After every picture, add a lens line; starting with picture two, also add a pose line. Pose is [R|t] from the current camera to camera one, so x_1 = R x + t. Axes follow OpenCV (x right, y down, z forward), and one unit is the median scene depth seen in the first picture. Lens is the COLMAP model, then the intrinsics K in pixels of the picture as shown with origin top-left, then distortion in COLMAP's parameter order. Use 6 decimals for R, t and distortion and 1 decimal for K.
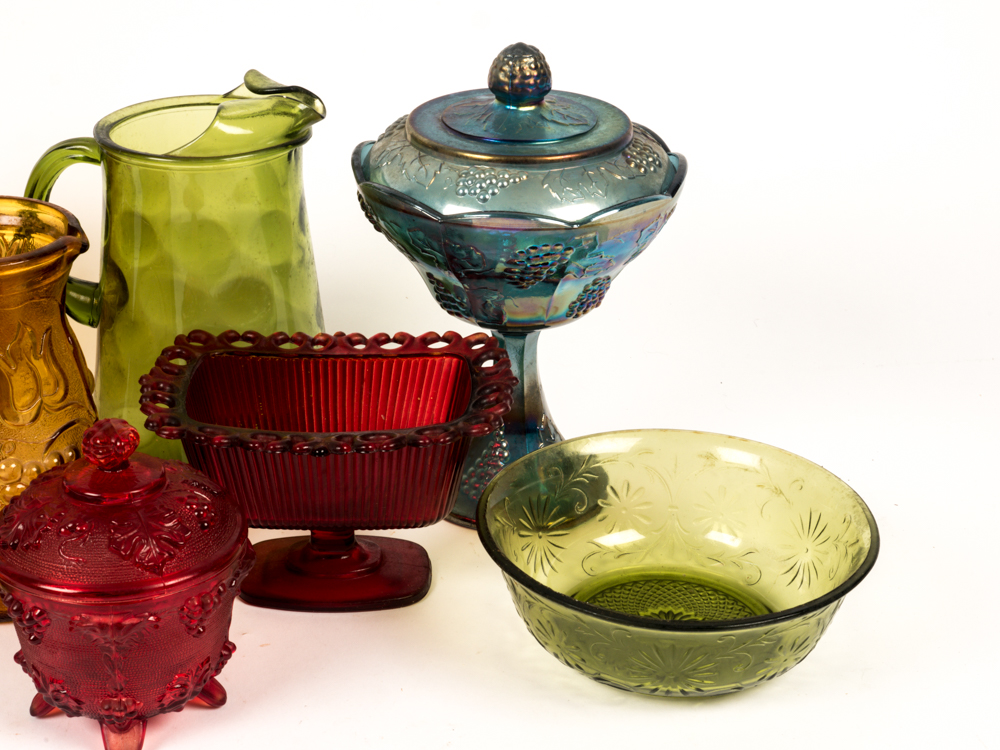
lens RADIAL K [[1995.6, 0, 500.6], [0, 1995.6, 368.7], [0, 0, 1]] dist [0.114304, 0.000000]
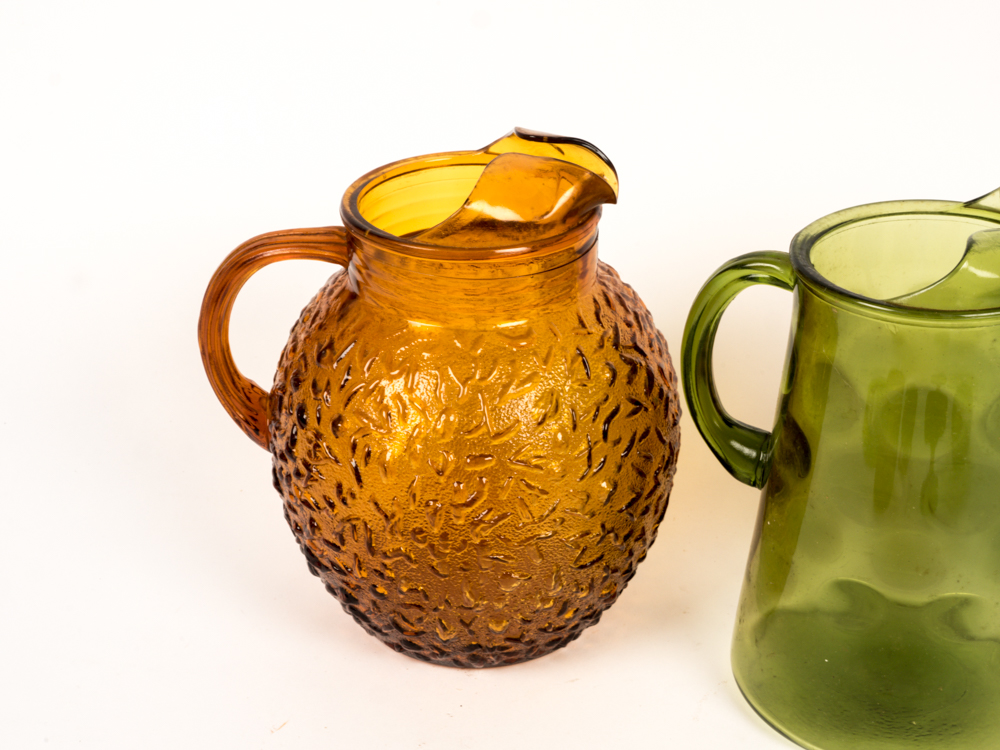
lens RADIAL K [[1995.6, 0, 495.8], [0, 1995.6, 376.2], [0, 0, 1]] dist [0.114304, 0.000000]
pose [[0.952329, 0.111685, -0.283895, -0.091893], [-0.098917, 0.993347, 0.058969, -0.107946], [0.288593, -0.028076, 0.957040, 0.254548]]
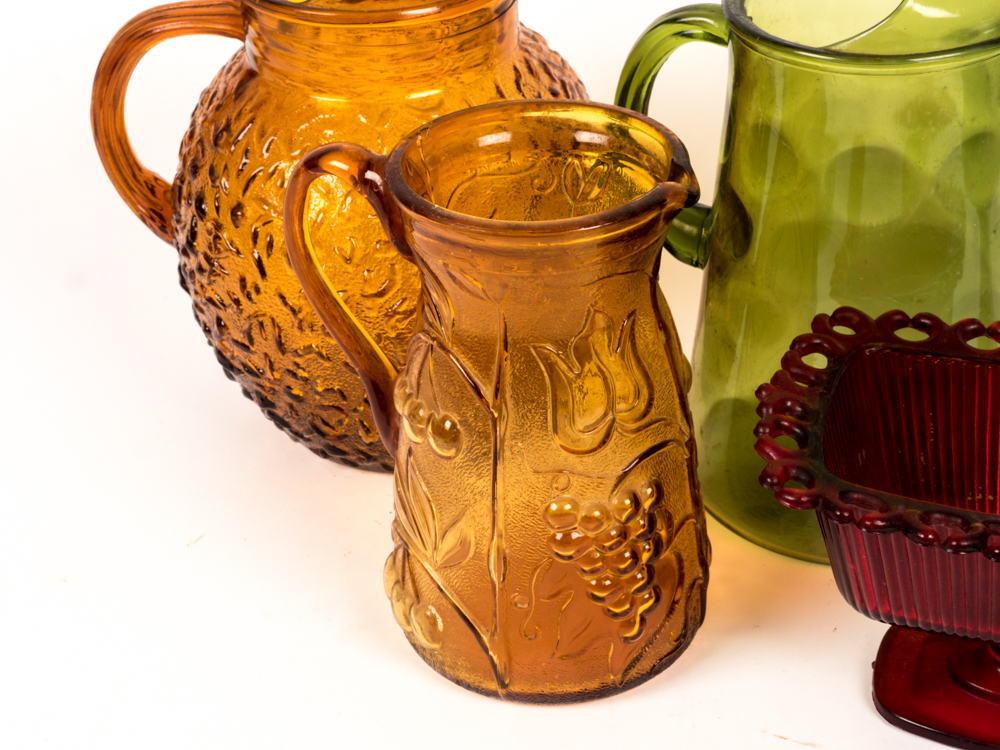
lens RADIAL K [[1995.6, 0, 499.7], [0, 1995.6, 374.3], [0, 0, 1]] dist [0.114304, 0.000000]
pose [[0.952389, 0.103115, -0.286920, -0.068097], [-0.063614, 0.987566, 0.143762, -0.088474], [0.298176, -0.118666, 0.947106, 0.327006]]
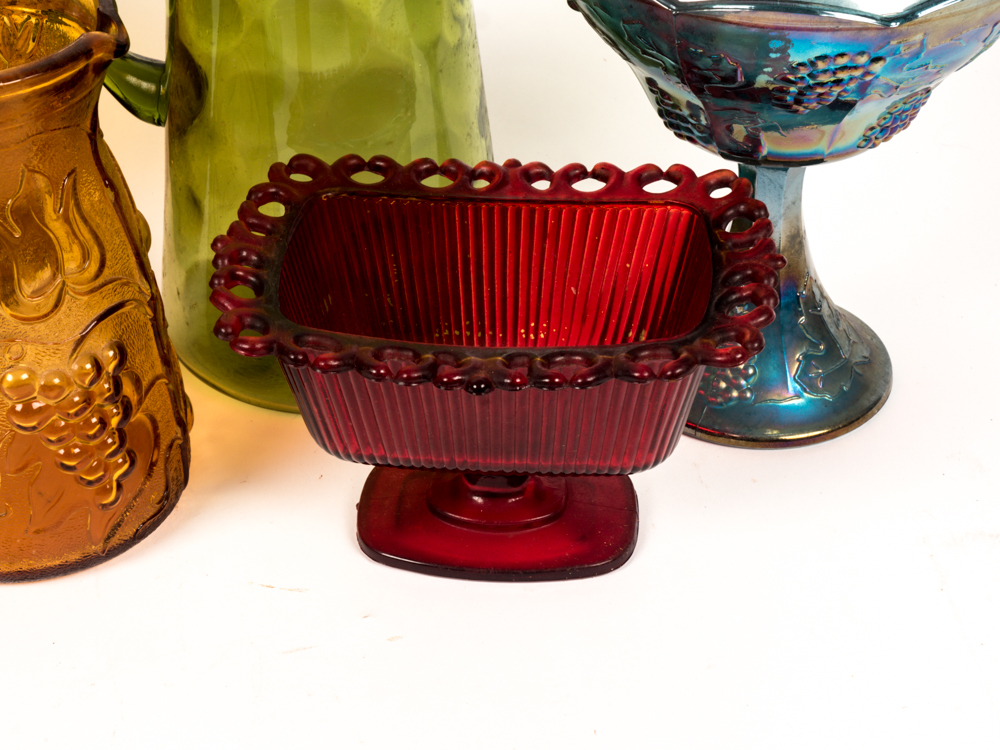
lens RADIAL K [[1995.6, 0, 495.9], [0, 1995.6, 377.4], [0, 0, 1]] dist [0.114304, 0.000000]
pose [[0.996078, 0.034694, -0.081388, -0.029705], [-0.018372, 0.980964, 0.193316, -0.078680], [0.086546, -0.191063, 0.977755, 0.337959]]
